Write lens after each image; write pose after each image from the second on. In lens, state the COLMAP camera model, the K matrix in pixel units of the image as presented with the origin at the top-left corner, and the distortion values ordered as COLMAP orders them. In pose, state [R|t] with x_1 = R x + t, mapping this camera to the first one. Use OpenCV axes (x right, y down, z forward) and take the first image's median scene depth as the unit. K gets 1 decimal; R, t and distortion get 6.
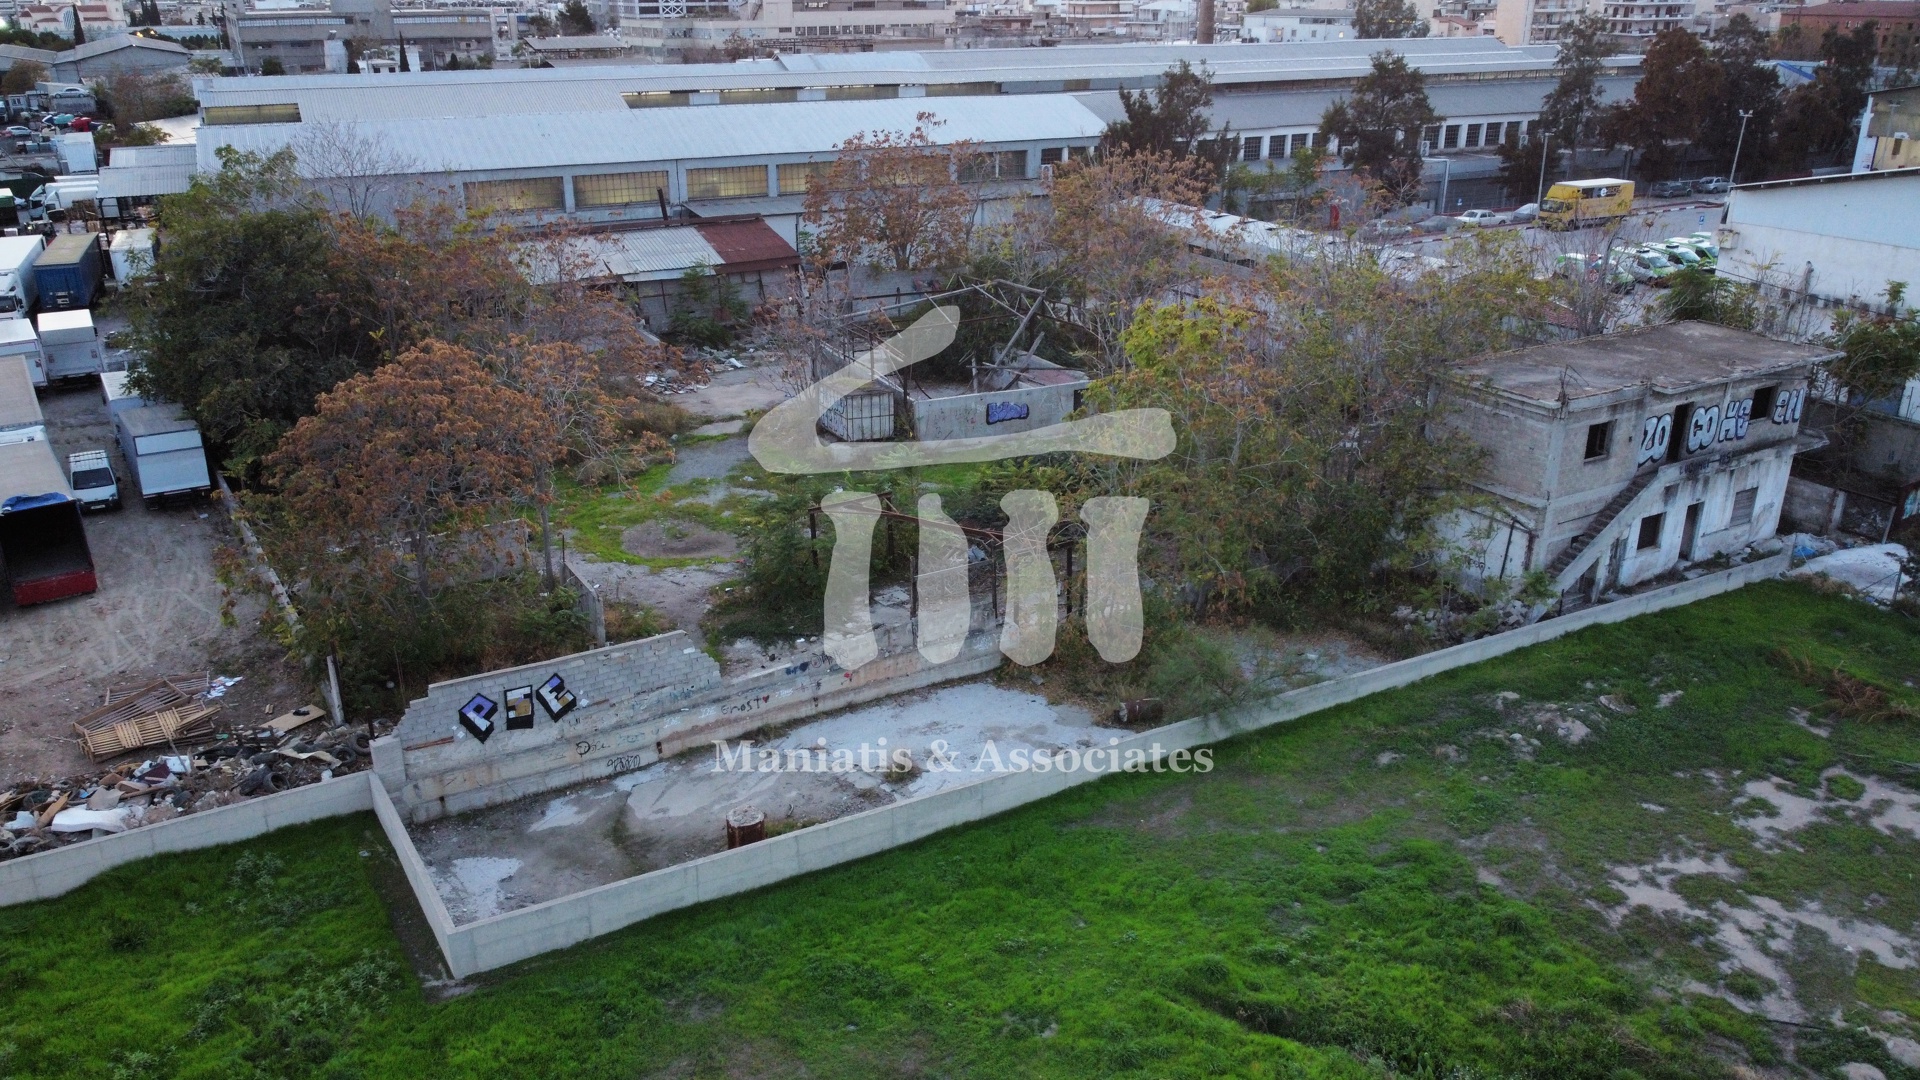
lens RADIAL K [[1454.6, 0, 957.9], [0, 1454.6, 538.6], [0, 0, 1]] dist [-0.002867, -0.001209]
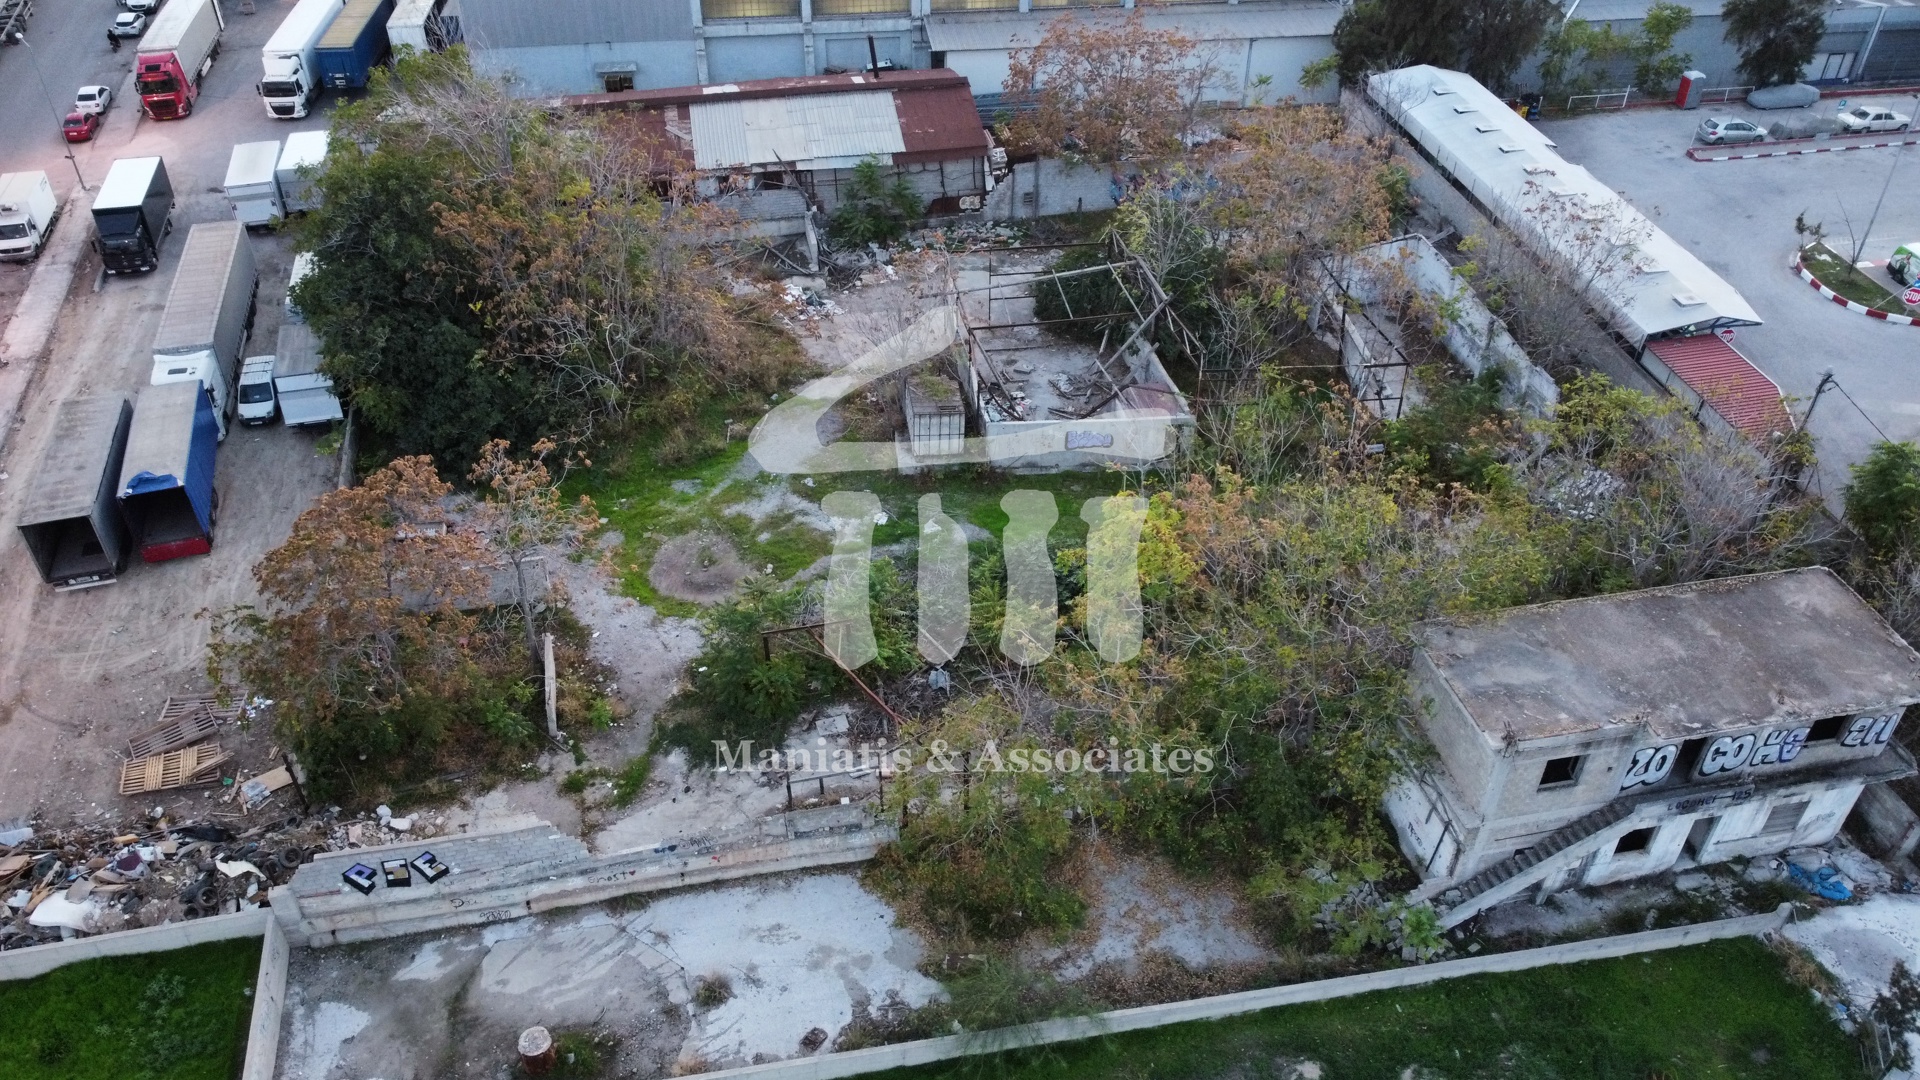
lens RADIAL K [[1453.2, 0, 955.0], [0, 1453.2, 538.9], [0, 0, 1]] dist [0.003371, -0.004455]
pose [[0.949309, 0.197030, -0.244933, 0.218205], [-0.119049, 0.946491, 0.299971, -0.333453], [0.290930, -0.255606, 0.921968, 0.083958]]
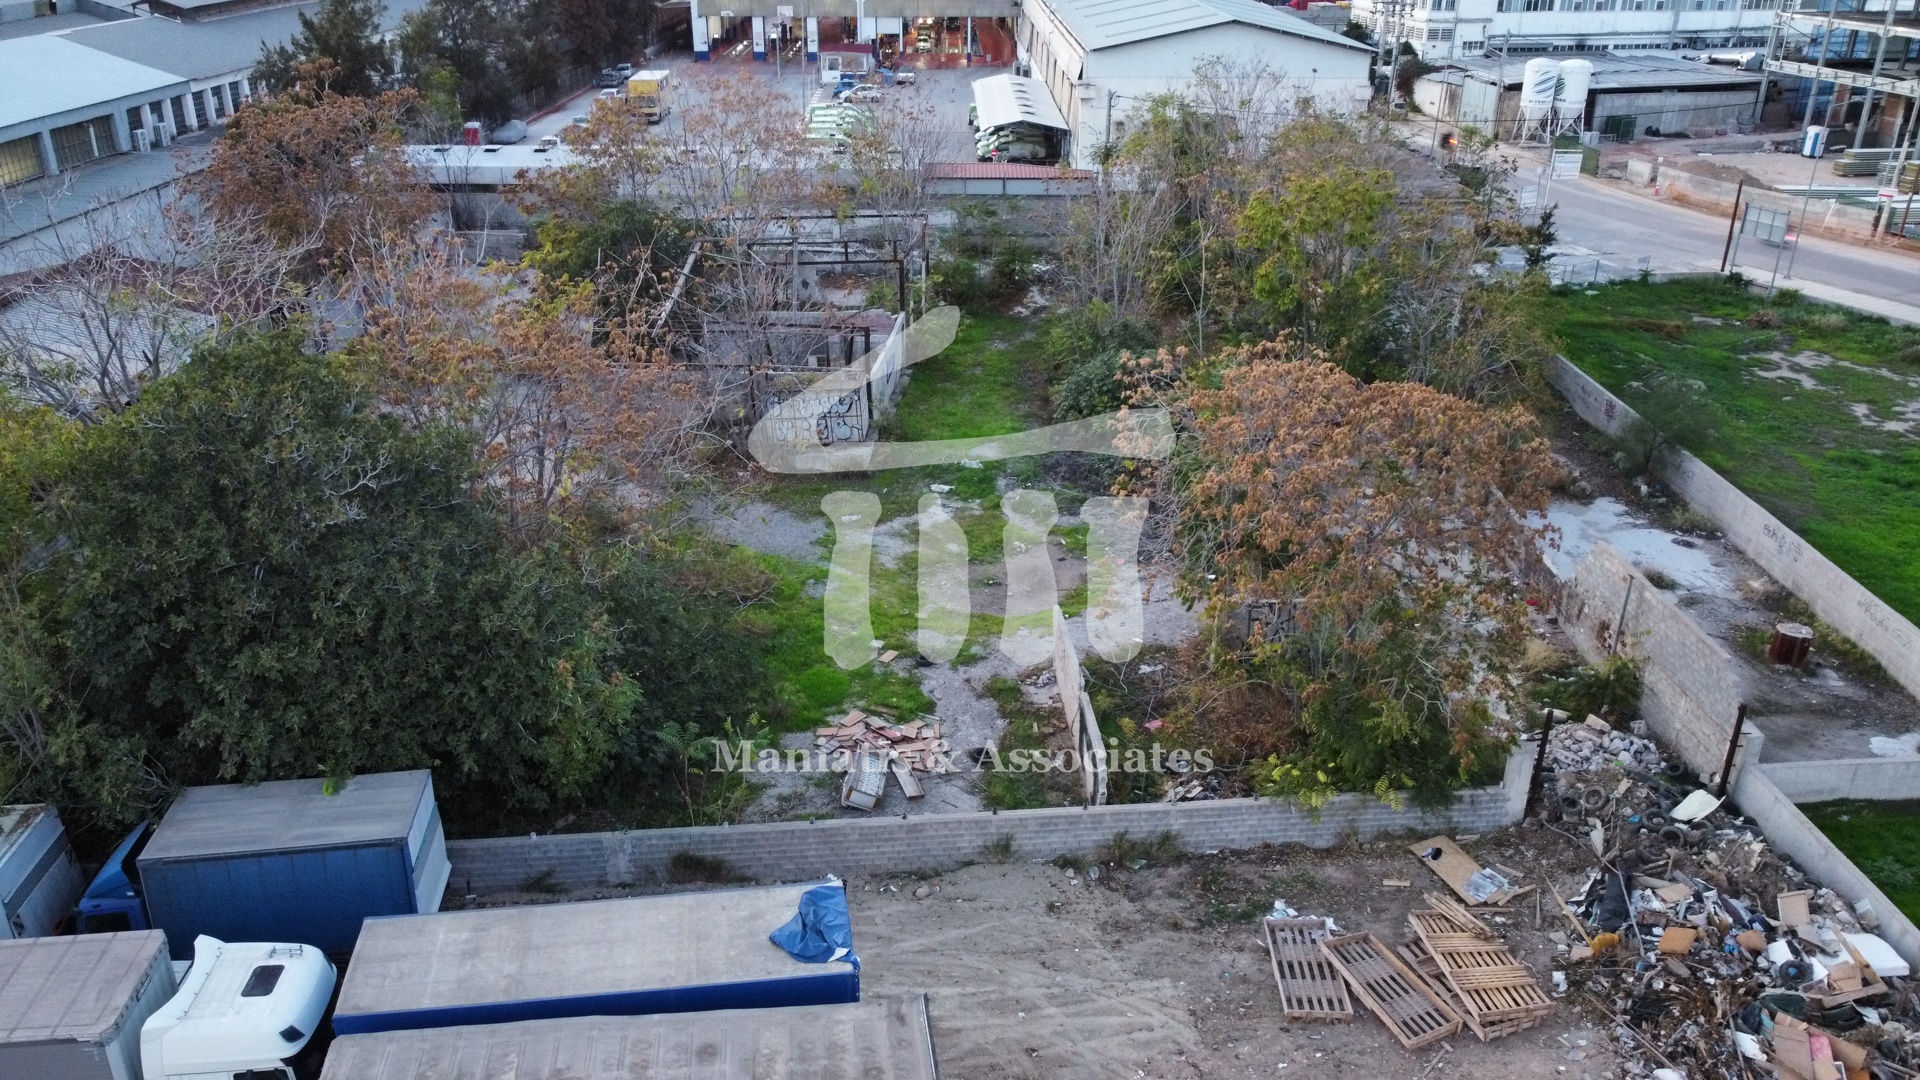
lens RADIAL K [[1448.4, 0, 955.6], [0, 1448.4, 543.4], [0, 0, 1]] dist [0.001571, -0.001168]
pose [[0.460542, -0.365138, 0.809059, -0.796725], [0.312600, 0.919799, 0.237175, -0.206596], [-0.830772, 0.143683, 0.537748, 0.545540]]
